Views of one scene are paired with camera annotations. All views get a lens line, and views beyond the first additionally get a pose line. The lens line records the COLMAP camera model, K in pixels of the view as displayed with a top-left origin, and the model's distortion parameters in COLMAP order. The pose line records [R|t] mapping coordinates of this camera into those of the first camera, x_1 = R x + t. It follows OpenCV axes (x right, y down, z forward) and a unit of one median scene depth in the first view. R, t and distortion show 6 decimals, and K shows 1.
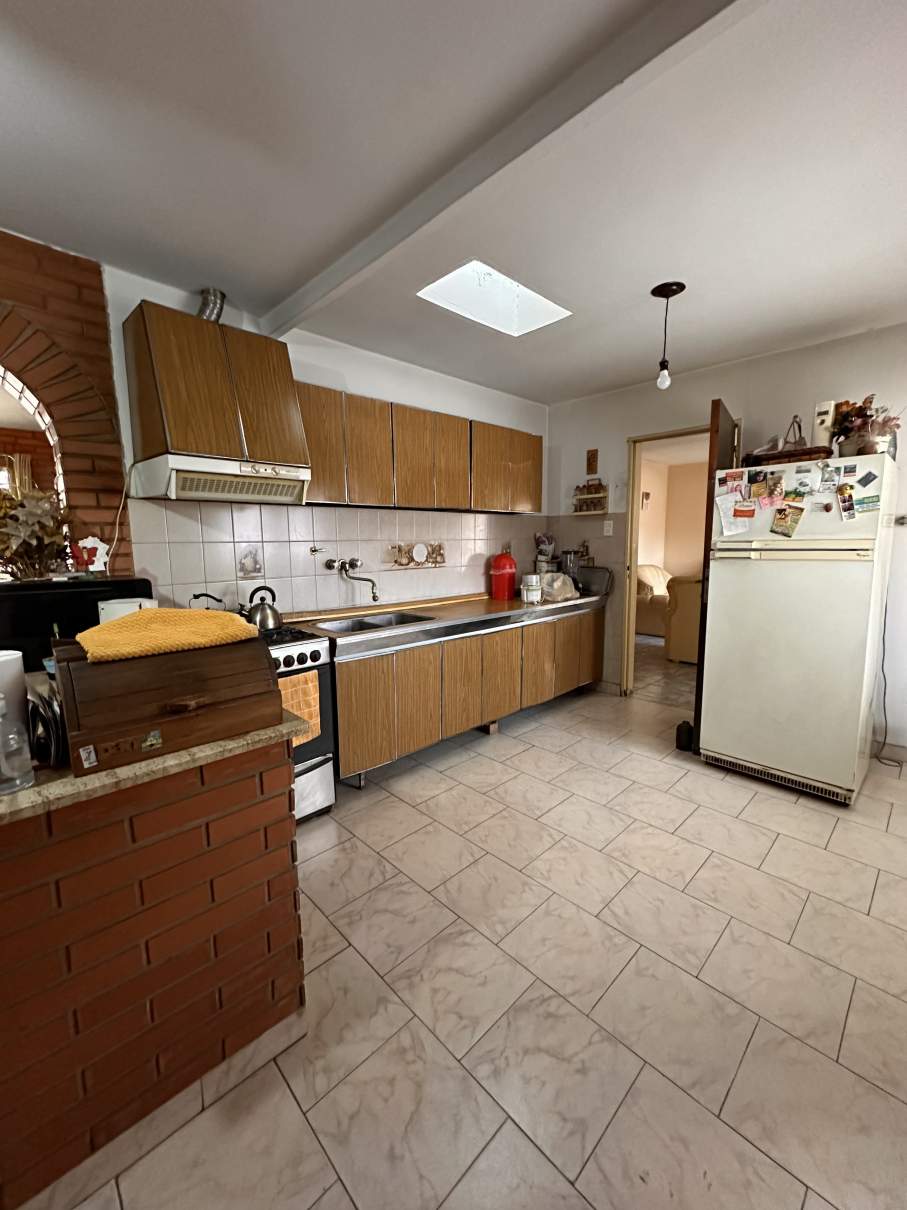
lens RADIAL K [[482.1, 0, 453.4], [0, 482.1, 604.9], [0, 0, 1]] dist [-0.003991, 0.000944]
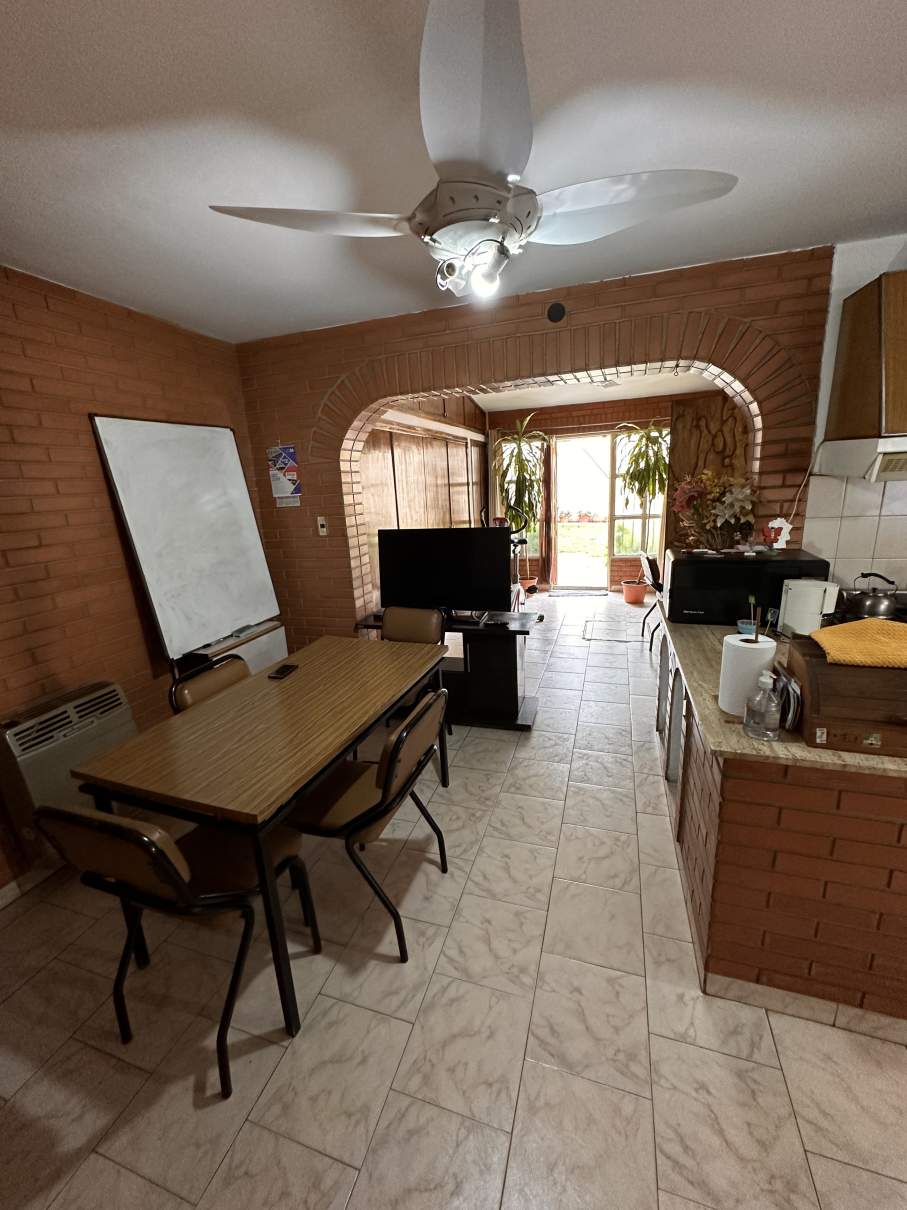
lens RADIAL K [[482.1, 0, 454.0], [0, 482.1, 603.8], [0, 0, 1]] dist [-0.003991, 0.000944]
pose [[0.469265, 0.203546, -0.859278, -0.064536], [-0.068485, 0.978530, 0.194394, -0.087413], [0.880398, -0.032375, 0.473129, -0.194272]]
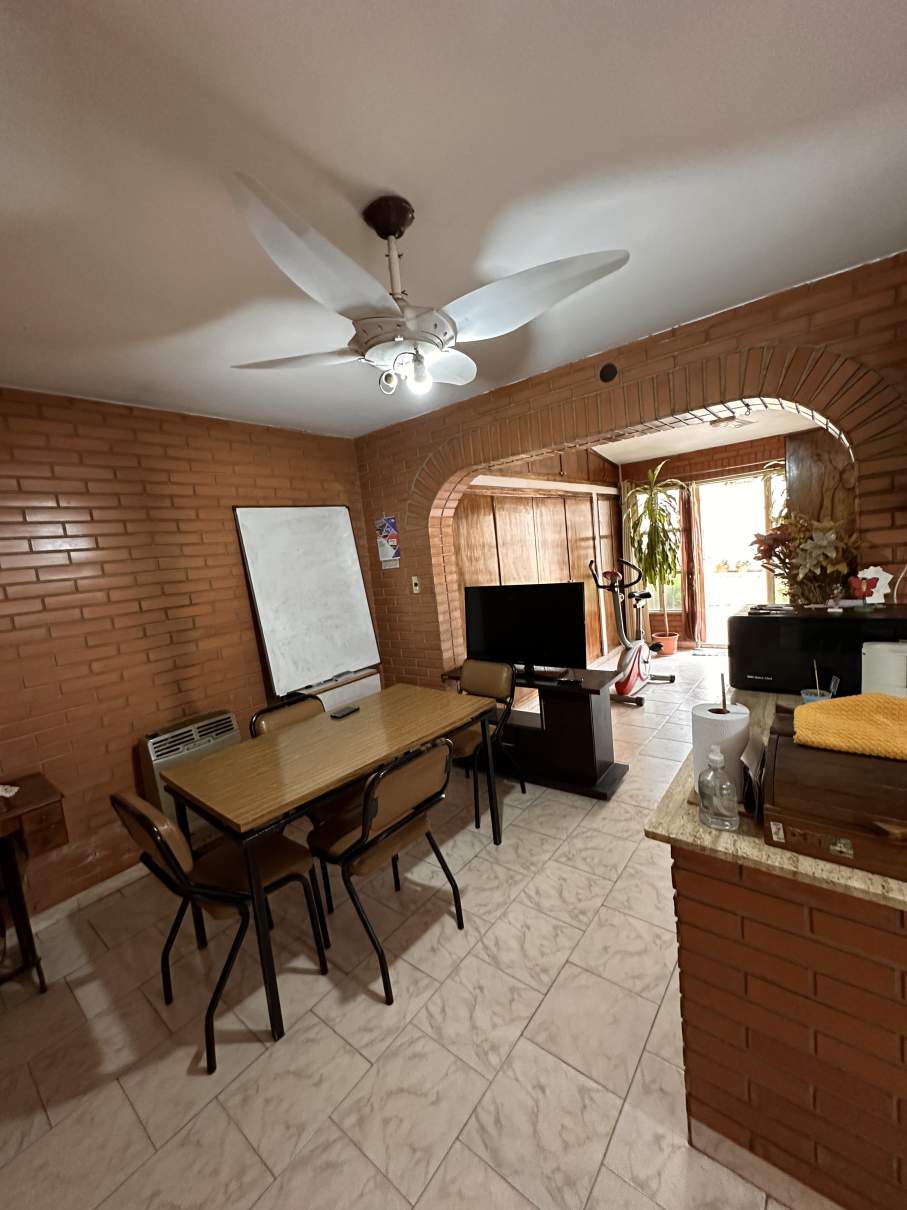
lens RADIAL K [[482.1, 0, 454.6], [0, 482.1, 604.7], [0, 0, 1]] dist [-0.003991, 0.000944]
pose [[0.130324, 0.107486, -0.985628, 0.064903], [-0.029410, 0.994088, 0.104520, -0.111781], [0.991035, 0.015366, 0.132715, 0.045130]]
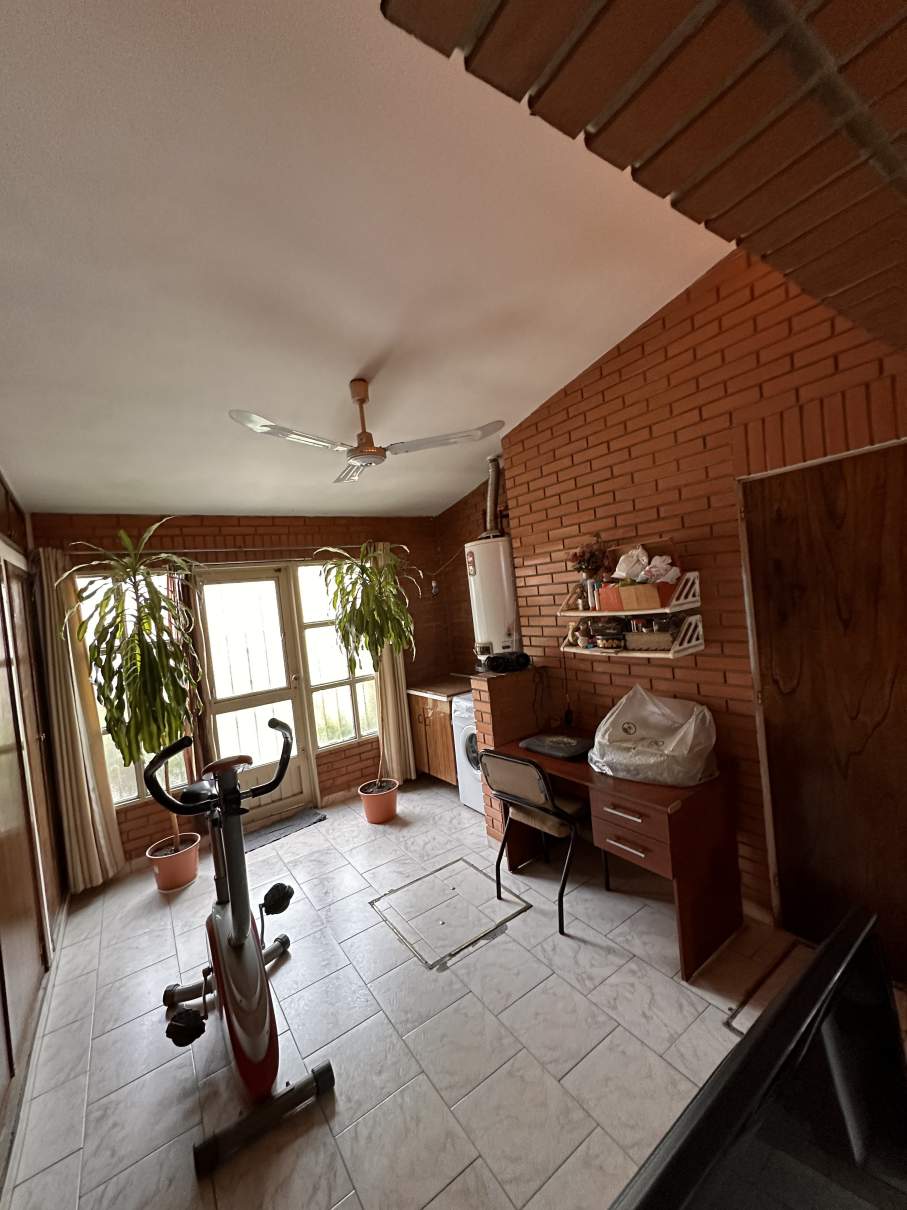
lens RADIAL K [[482.1, 0, 454.8], [0, 482.1, 605.0], [0, 0, 1]] dist [-0.003991, 0.000944]
pose [[0.982231, -0.085324, -0.167156, -1.250738], [0.068269, 0.992099, -0.105255, -0.179777], [0.174816, 0.091974, 0.980296, 0.272132]]
